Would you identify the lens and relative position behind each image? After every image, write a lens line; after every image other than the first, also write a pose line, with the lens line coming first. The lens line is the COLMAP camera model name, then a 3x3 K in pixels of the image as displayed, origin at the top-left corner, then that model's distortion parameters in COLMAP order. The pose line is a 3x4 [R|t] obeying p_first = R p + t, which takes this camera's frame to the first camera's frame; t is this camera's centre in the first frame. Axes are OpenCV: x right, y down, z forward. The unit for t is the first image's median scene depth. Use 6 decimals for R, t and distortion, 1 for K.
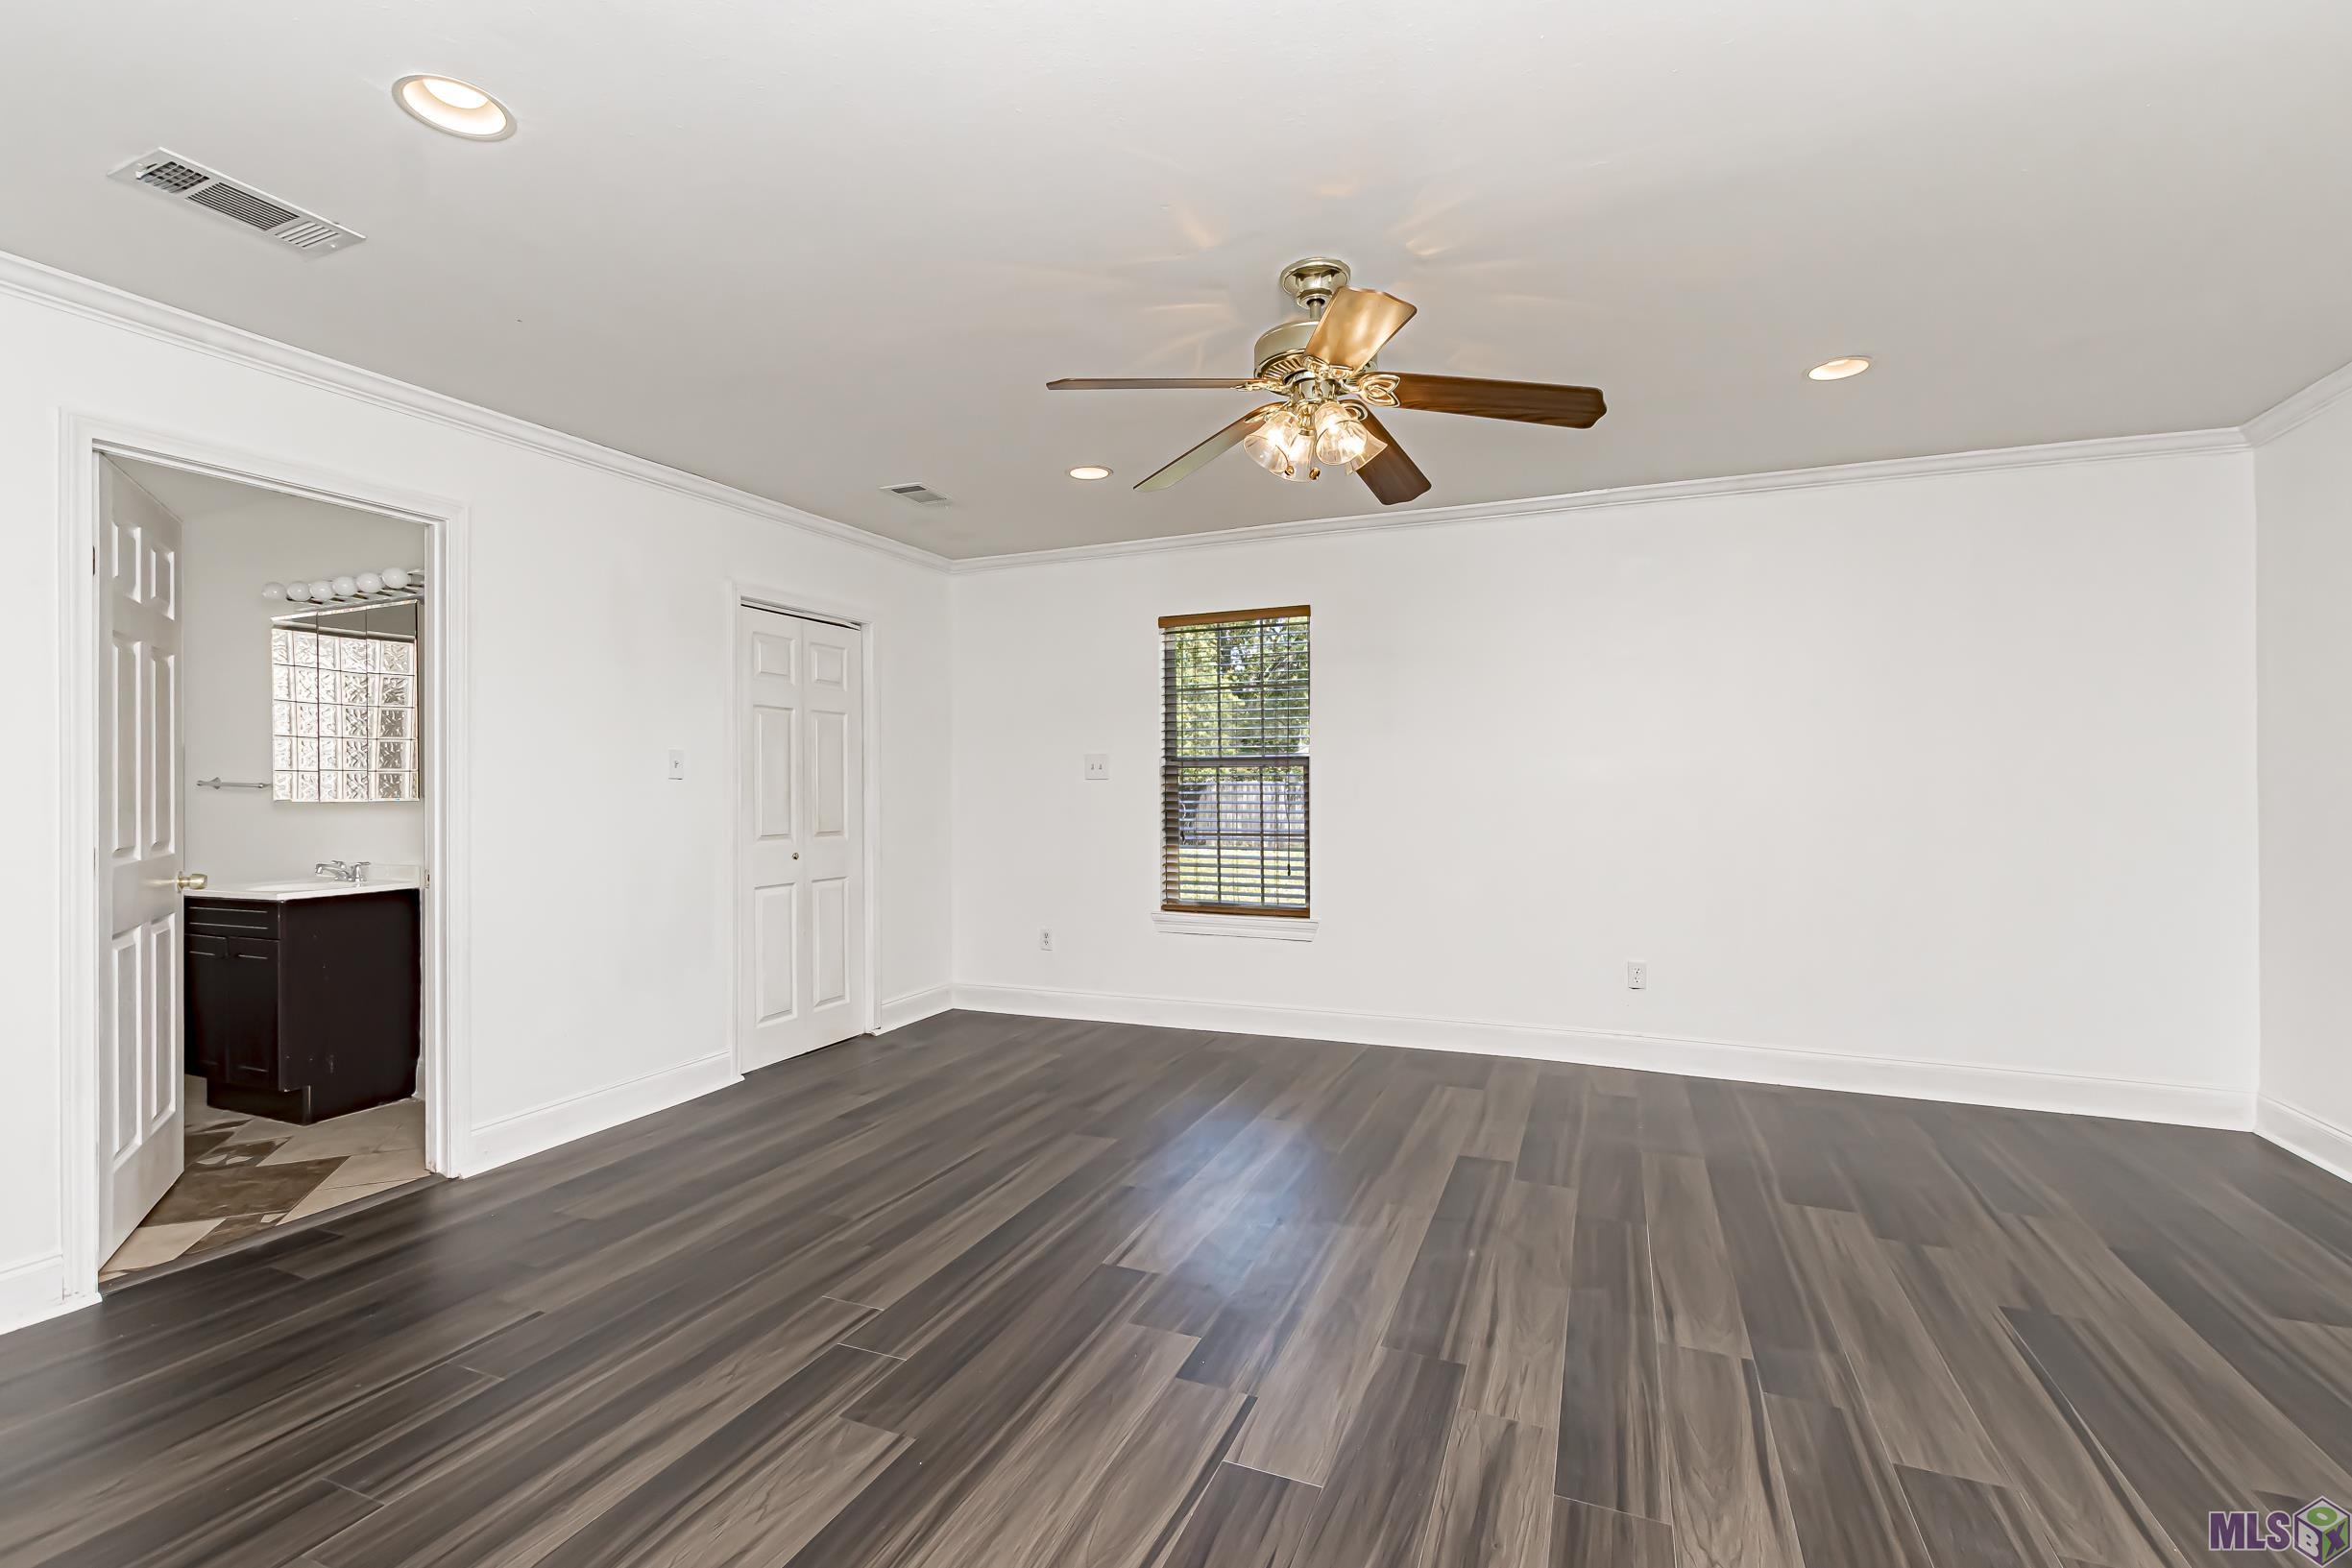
lens RADIAL K [[1051.3, 0, 1173.4], [0, 1051.3, 787.7], [0, 0, 1]] dist [0.001159, -0.002686]
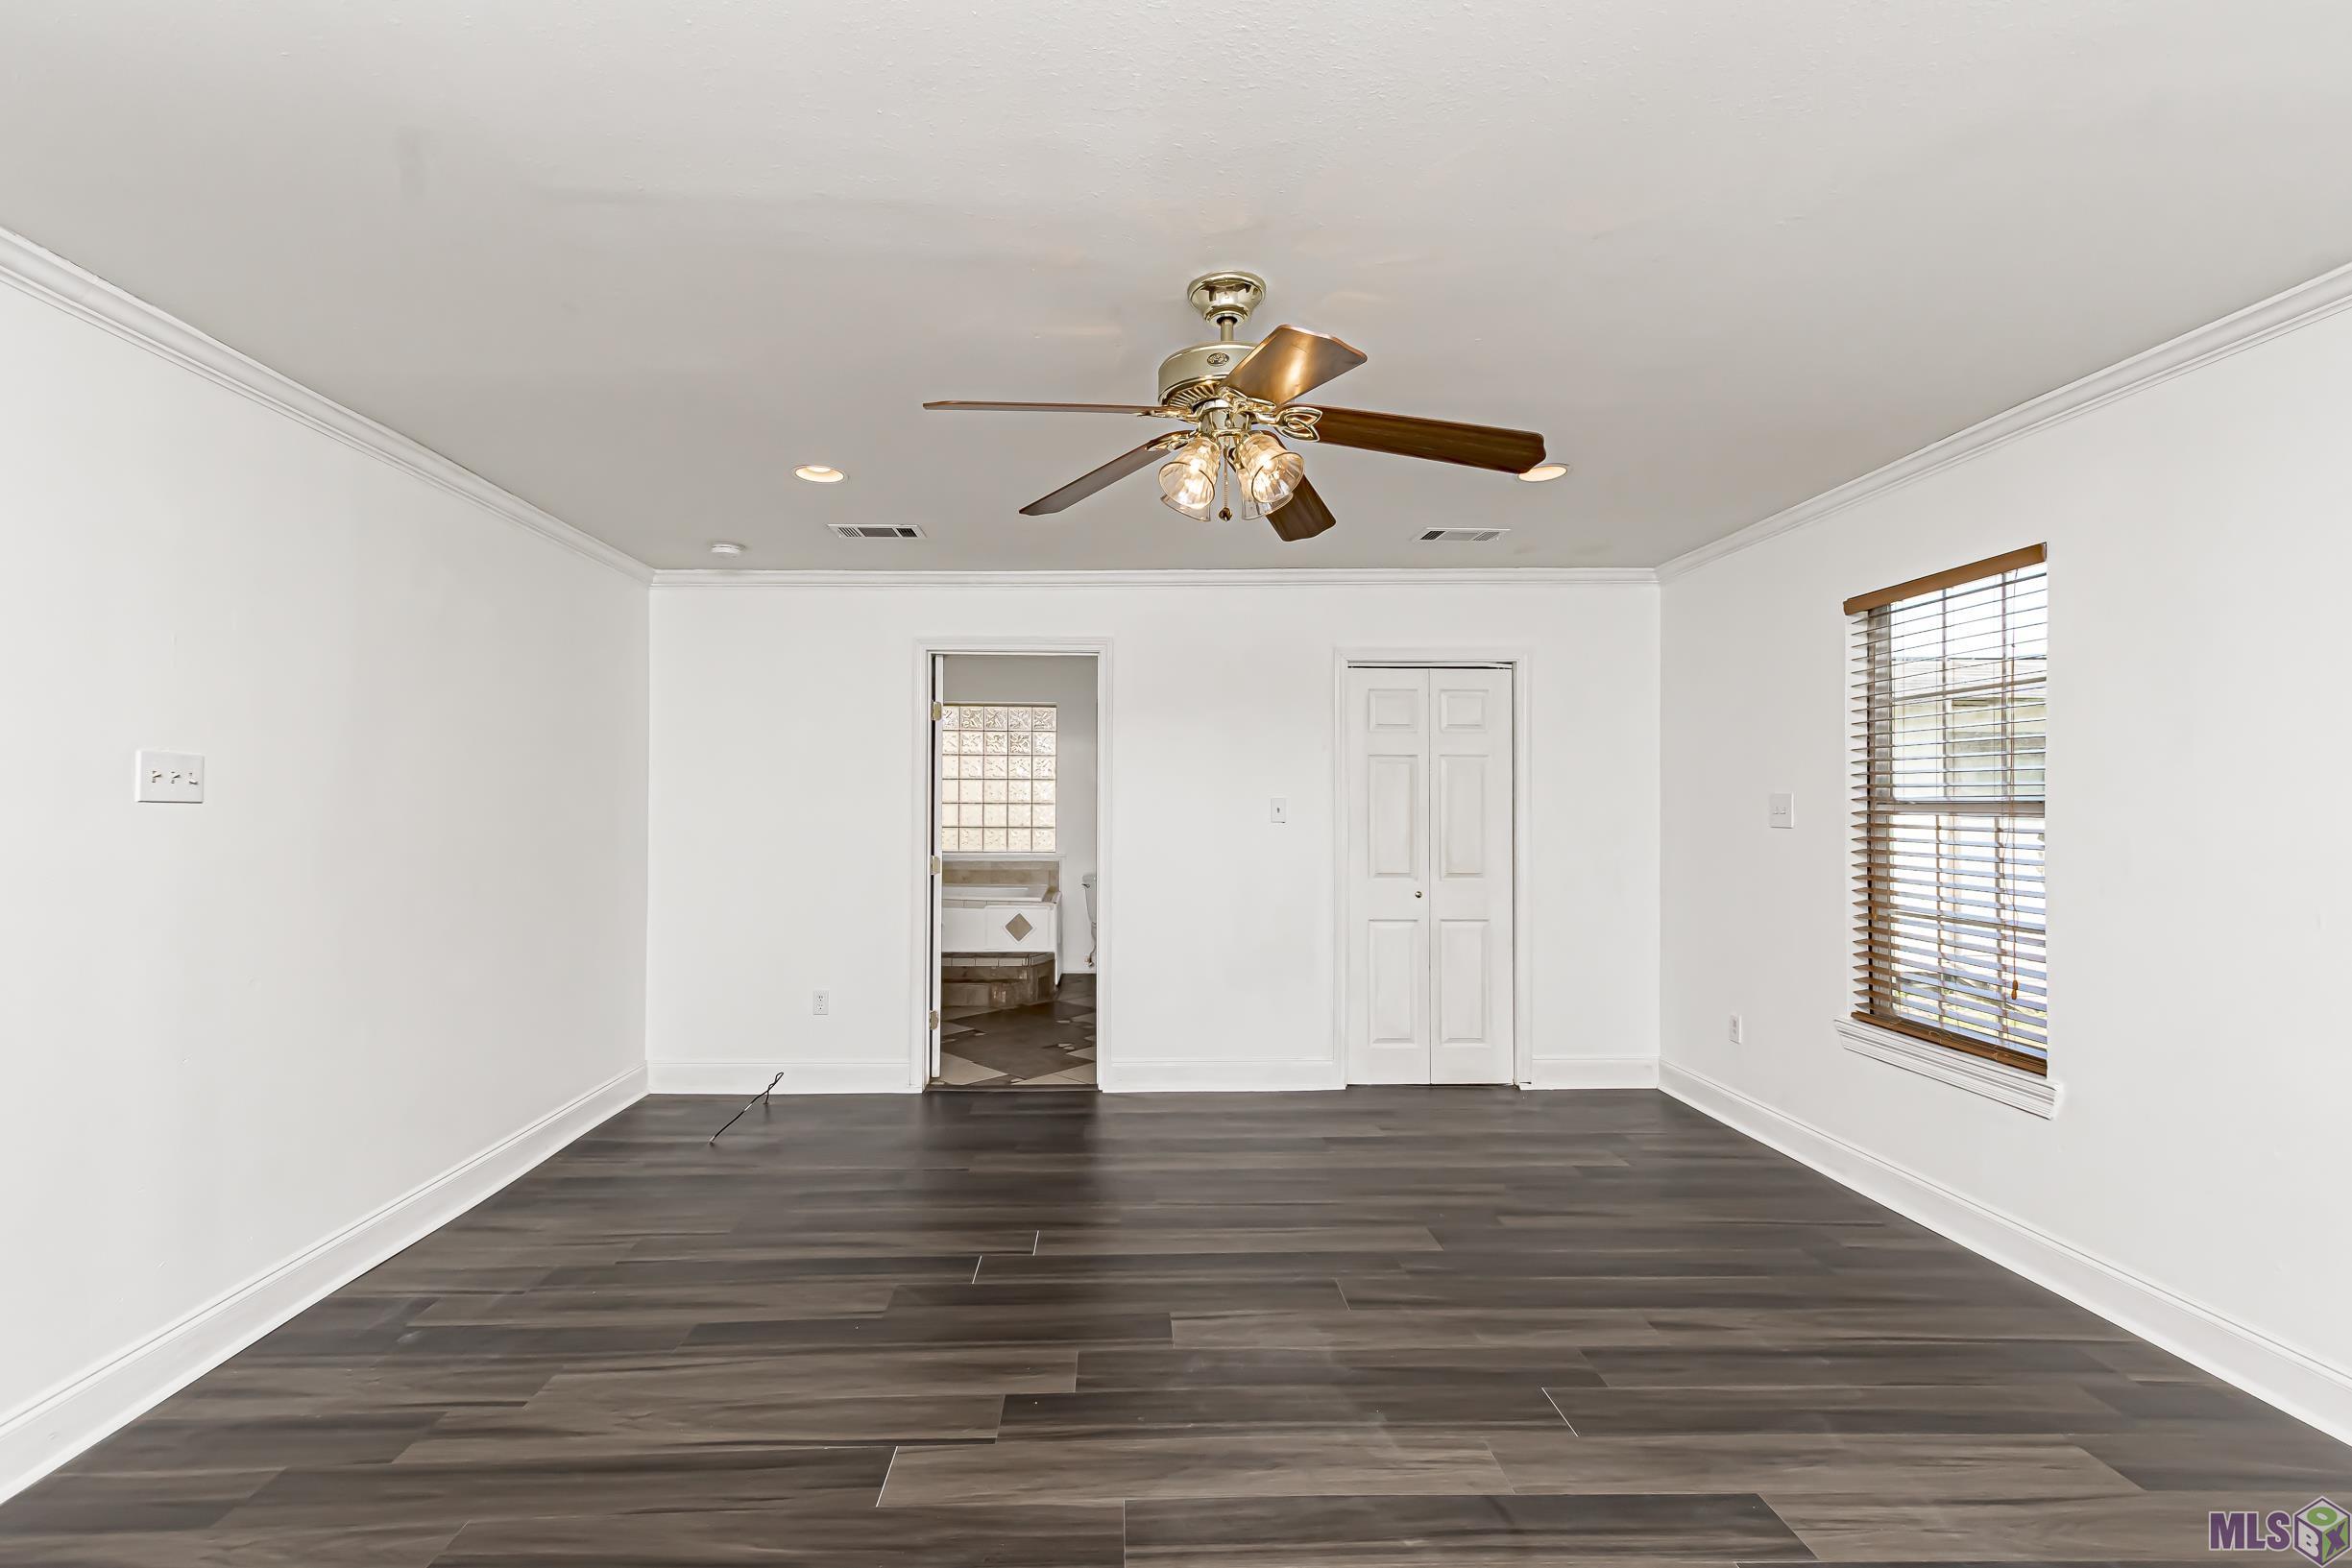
lens RADIAL K [[1051.3, 0, 1127.4], [0, 1051.3, 789.9], [0, 0, 1]] dist [0.001159, -0.002686]
pose [[0.384002, -0.004225, -0.923323, 0.575173], [-0.003880, 0.999973, -0.006190, -0.036878], [0.923324, 0.005960, 0.383975, 0.369785]]
